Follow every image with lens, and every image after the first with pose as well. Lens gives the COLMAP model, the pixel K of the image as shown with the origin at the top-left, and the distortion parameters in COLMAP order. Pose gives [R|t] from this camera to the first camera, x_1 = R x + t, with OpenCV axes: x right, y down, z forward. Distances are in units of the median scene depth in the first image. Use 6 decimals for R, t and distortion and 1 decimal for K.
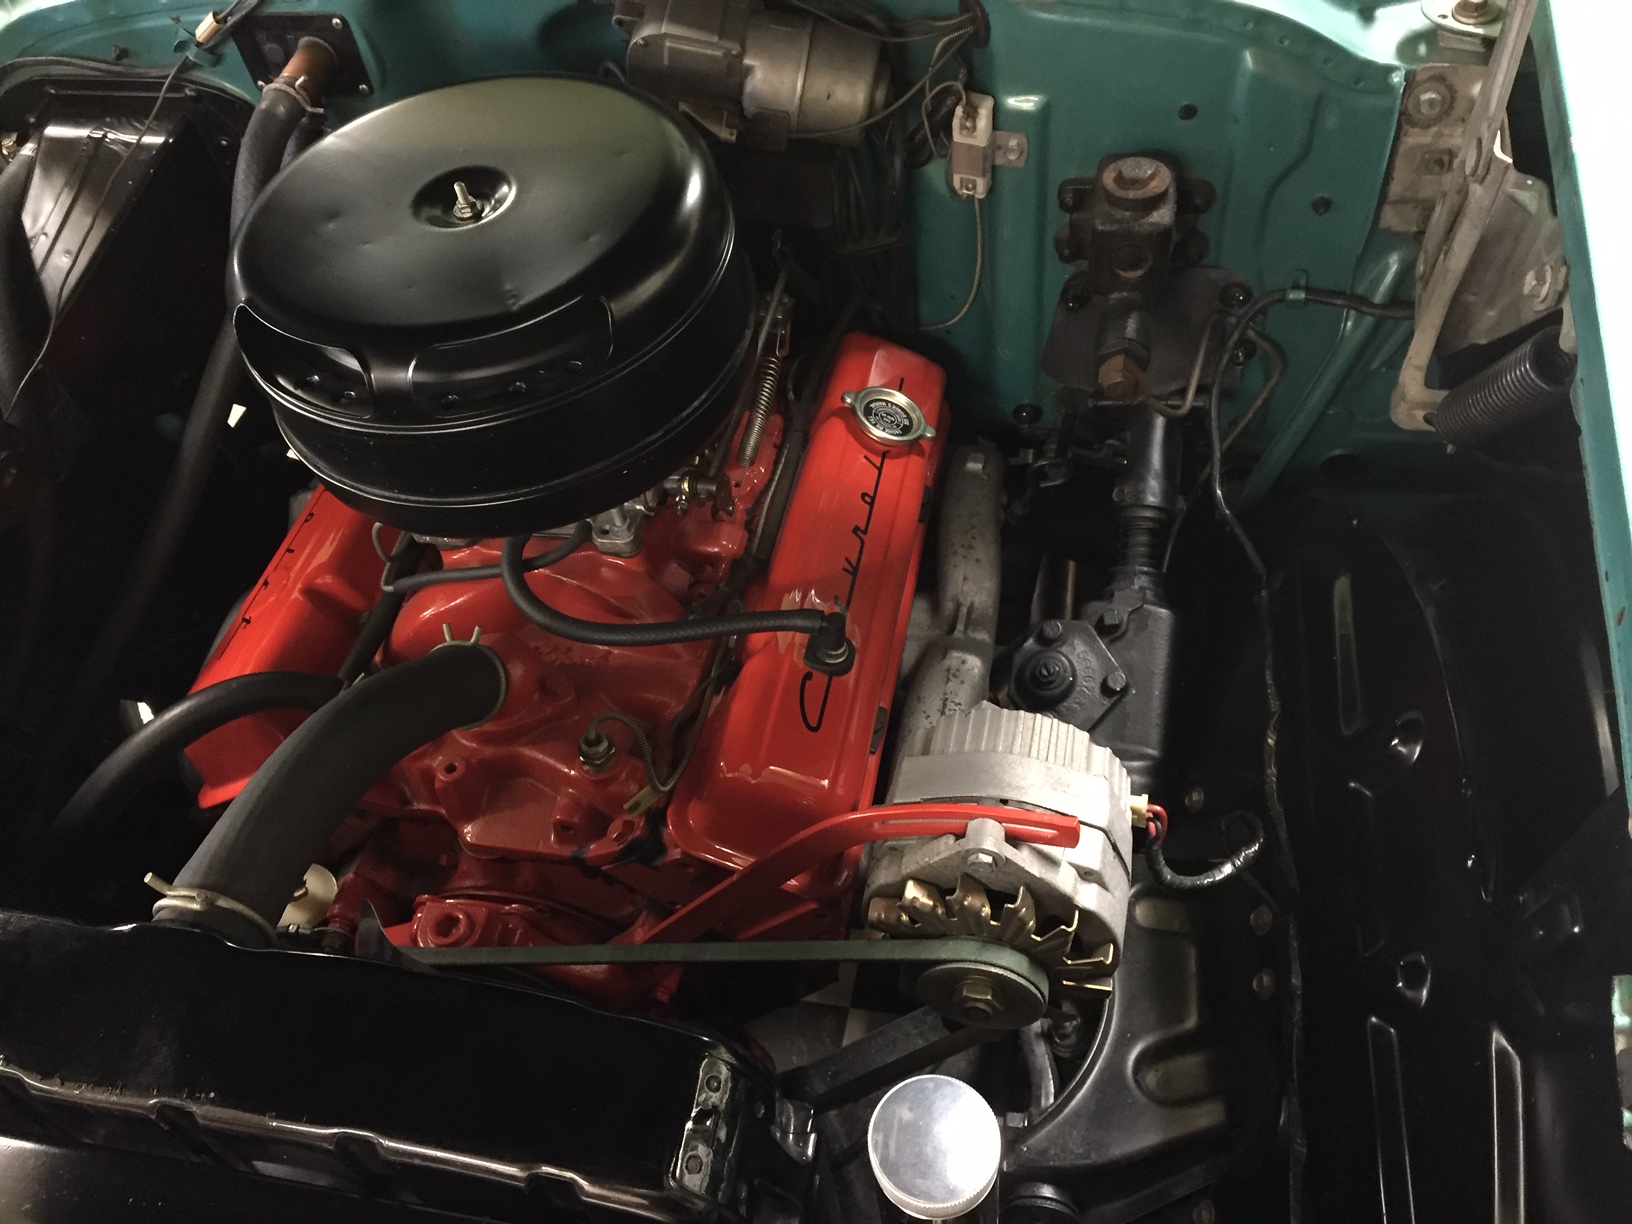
lens RADIAL K [[1387.4, 0, 816.0], [0, 1387.4, 612.0], [0, 0, 1]] dist [0.094243, -0.127538]
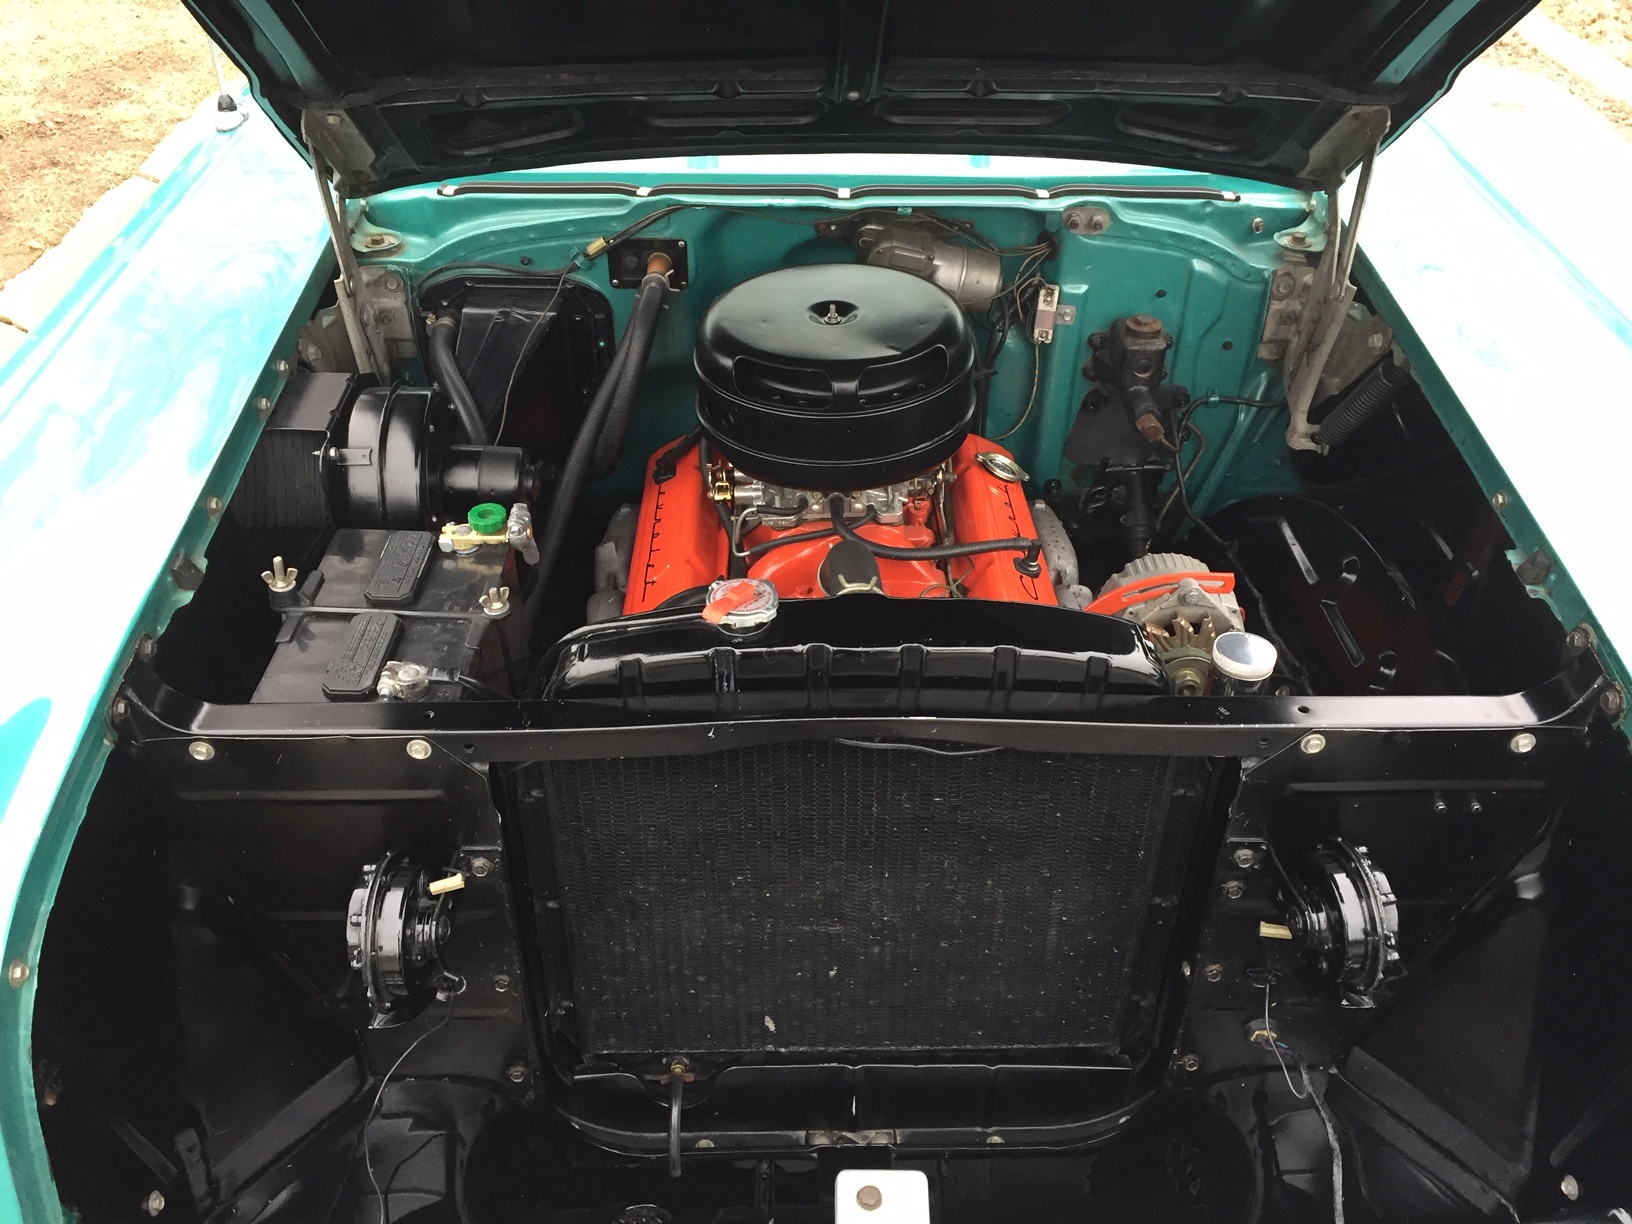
lens RADIAL K [[1387.4, 0, 816.0], [0, 1387.4, 612.0], [0, 0, 1]] dist [0.094243, -0.127538]
pose [[0.970596, -0.030365, 0.238793, -0.626413], [0.090303, 0.965493, -0.244273, 0.457060], [-0.223135, 0.258654, 0.939845, -0.527317]]
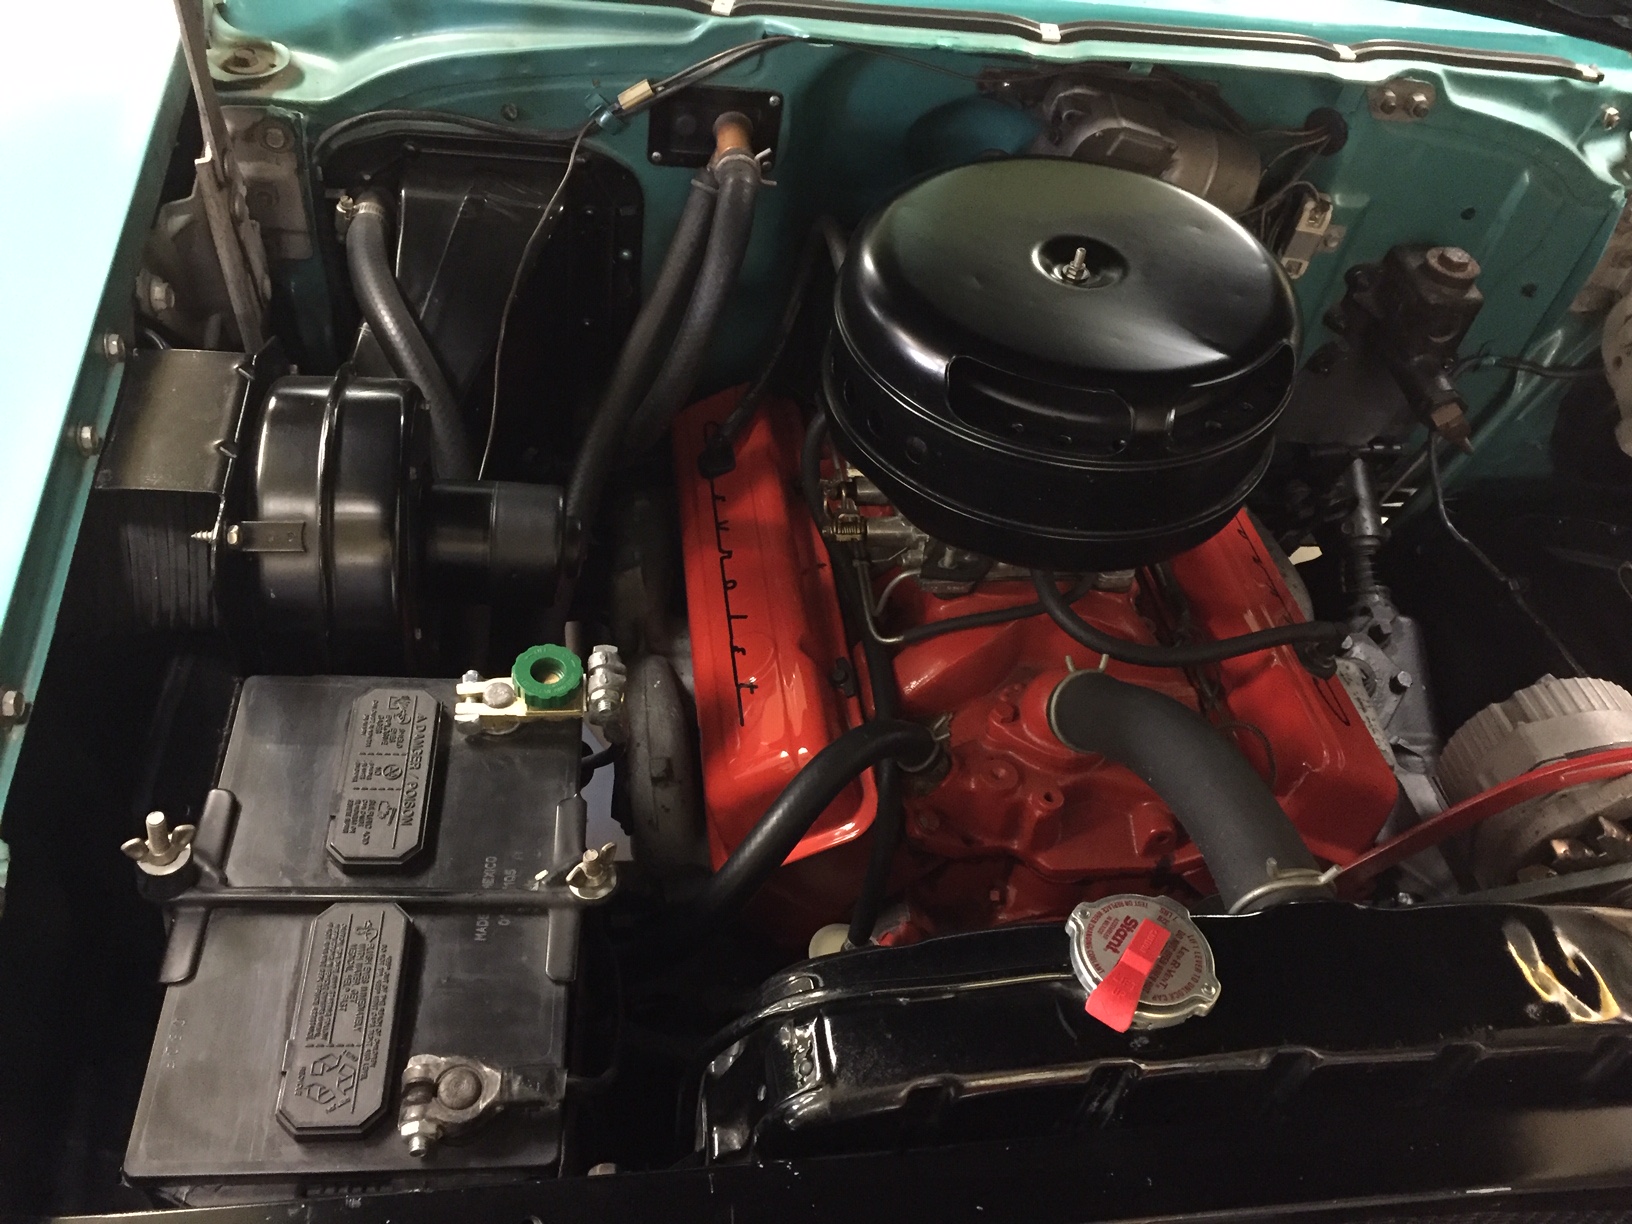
lens RADIAL K [[1387.4, 0, 816.0], [0, 1387.4, 612.0], [0, 0, 1]] dist [0.094243, -0.127538]
pose [[0.924044, -0.064715, 0.376769, -0.756790], [0.095398, 0.993422, -0.063334, 0.022170], [-0.370192, 0.094466, 0.924139, 0.082032]]
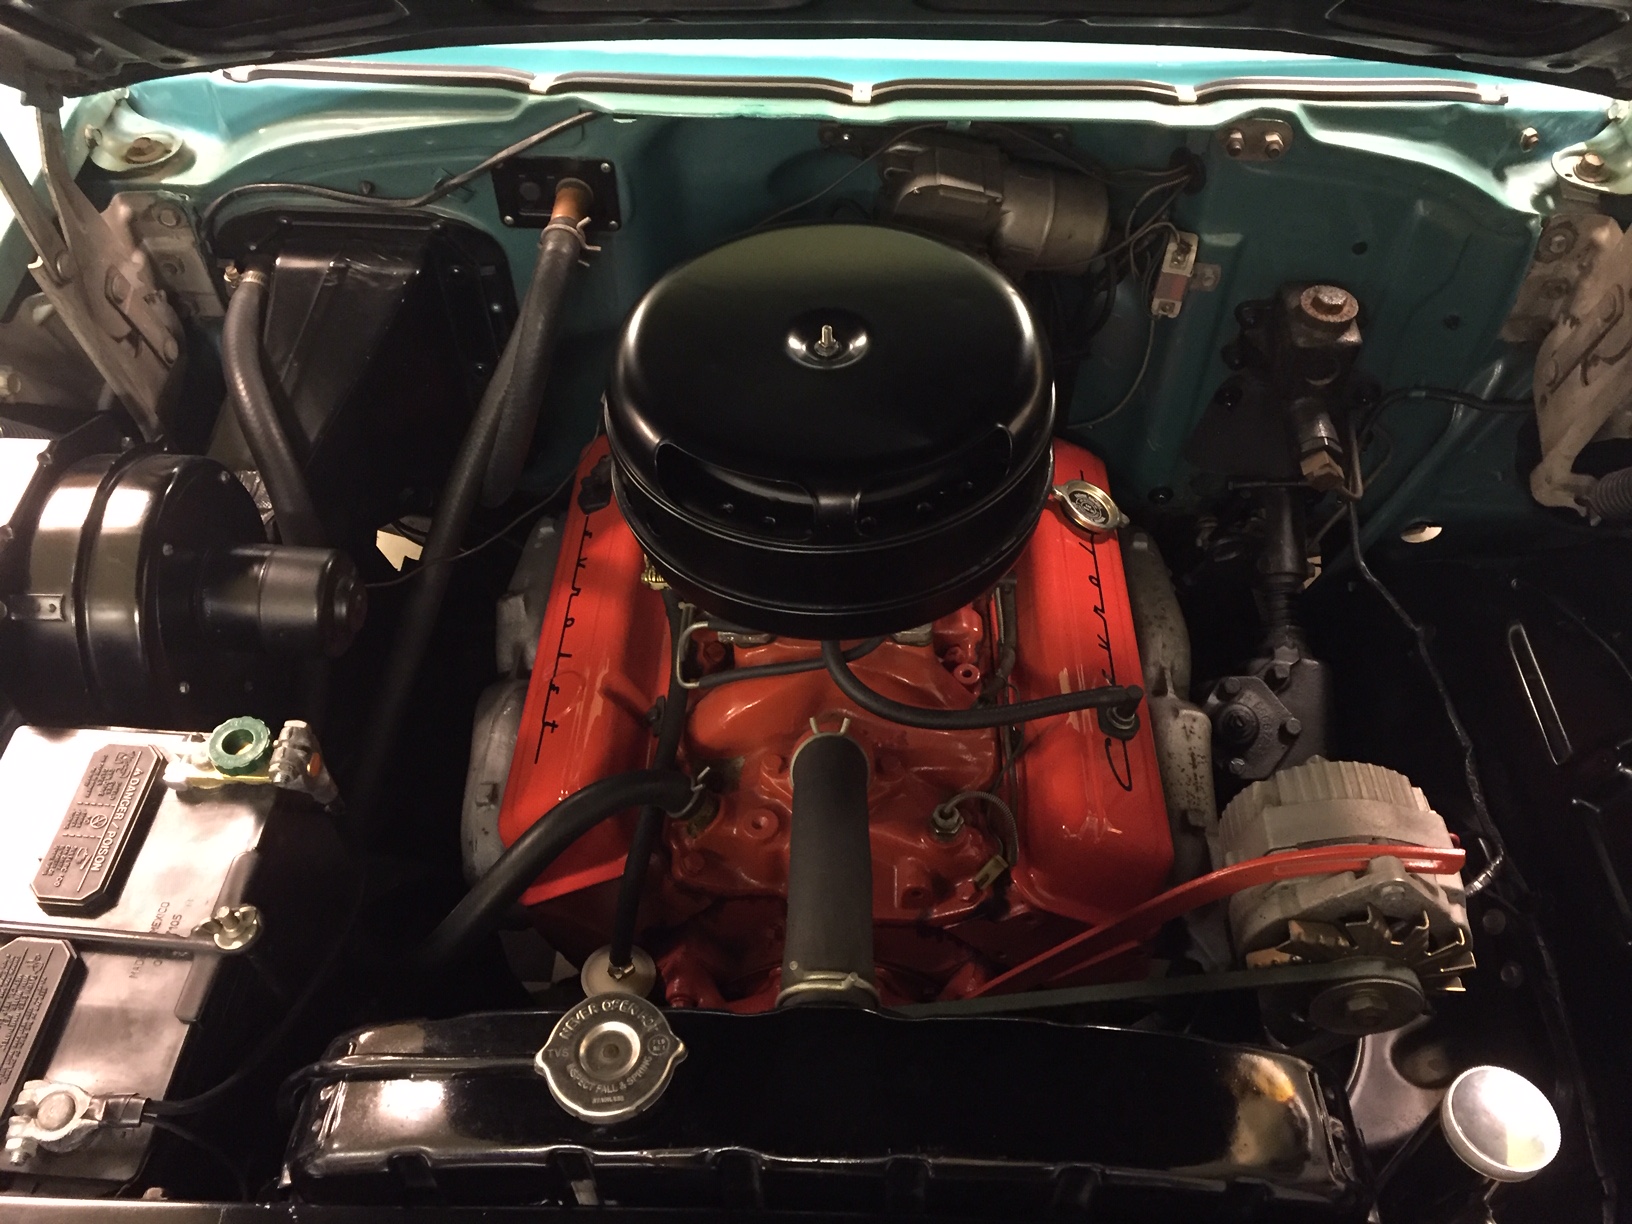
lens RADIAL K [[1387.4, 0, 816.0], [0, 1387.4, 612.0], [0, 0, 1]] dist [0.094243, -0.127538]
pose [[0.981601, -0.051794, 0.183784, -0.415521], [0.057495, 0.998012, -0.025826, -0.042000], [-0.182080, 0.035917, 0.982627, -0.077235]]
